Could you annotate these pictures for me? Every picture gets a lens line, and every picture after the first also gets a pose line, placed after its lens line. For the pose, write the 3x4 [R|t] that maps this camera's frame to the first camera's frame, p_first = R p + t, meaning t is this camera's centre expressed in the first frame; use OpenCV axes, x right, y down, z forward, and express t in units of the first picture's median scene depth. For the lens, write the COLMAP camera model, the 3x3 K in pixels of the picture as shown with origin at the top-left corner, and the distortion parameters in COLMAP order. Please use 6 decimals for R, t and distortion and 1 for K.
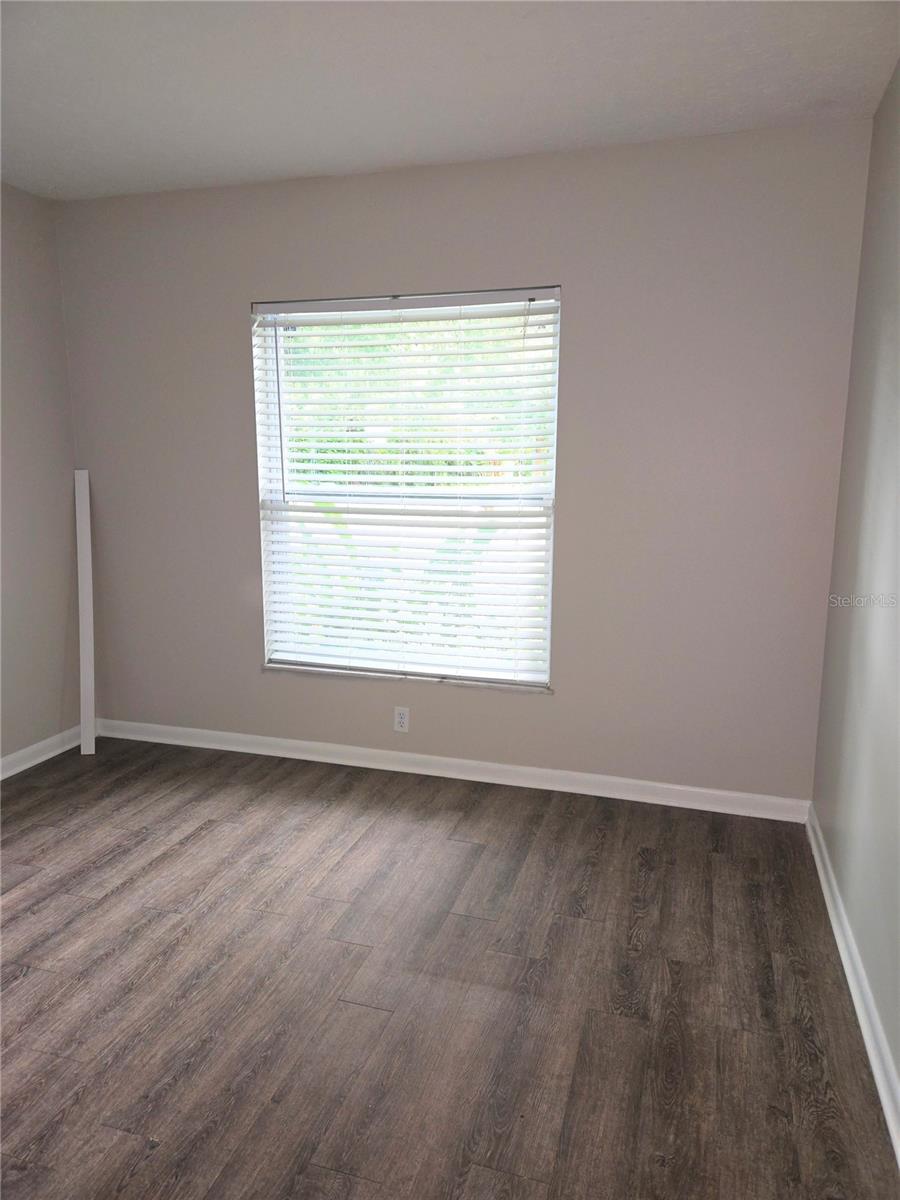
lens RADIAL K [[790.3, 0, 455.6], [0, 790.3, 595.6], [0, 0, 1]] dist [0.072283, -0.055301]
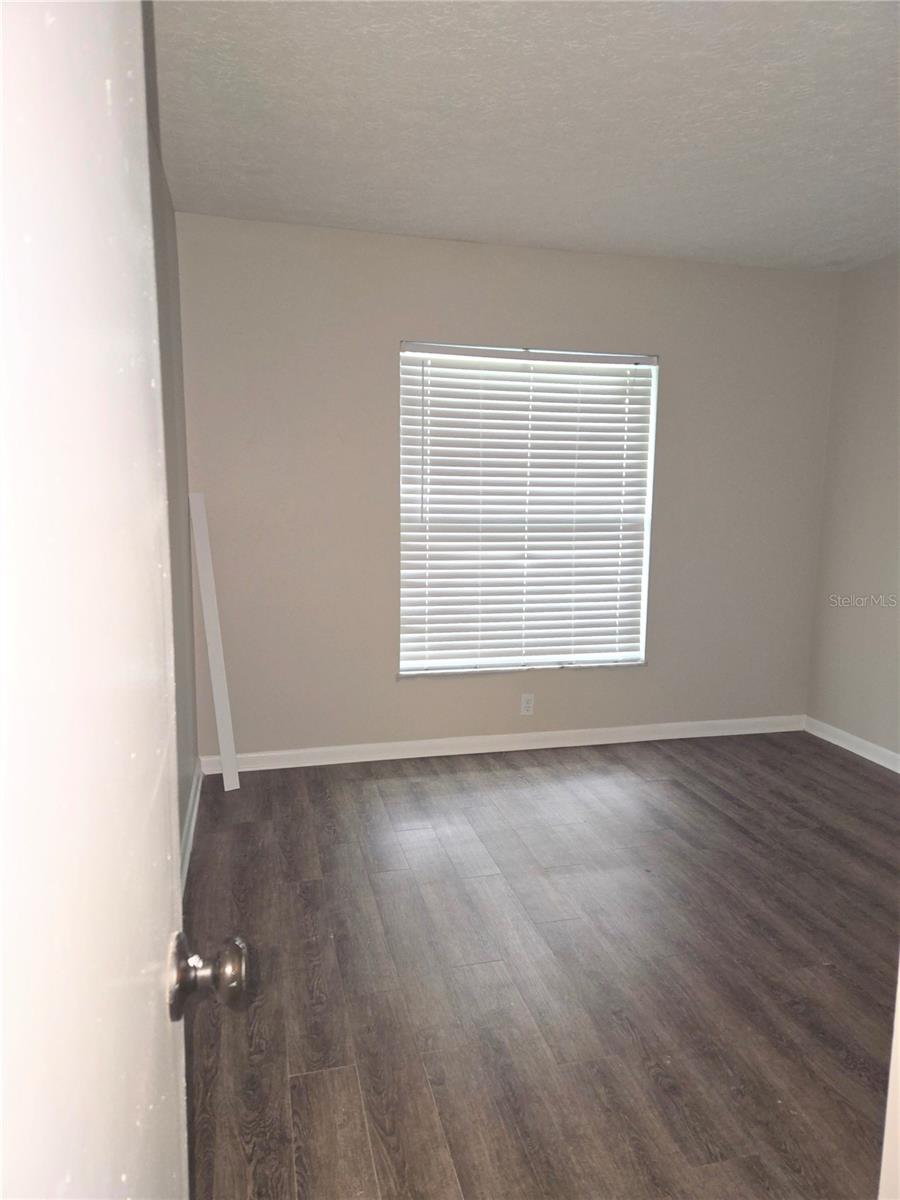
lens RADIAL K [[790.3, 0, 455.6], [0, 790.3, 595.6], [0, 0, 1]] dist [0.072283, -0.055301]
pose [[0.852613, -0.065210, 0.518458, -0.811544], [0.077477, 0.996992, -0.002013, -0.011624], [-0.516767, 0.041885, 0.855101, 0.046482]]
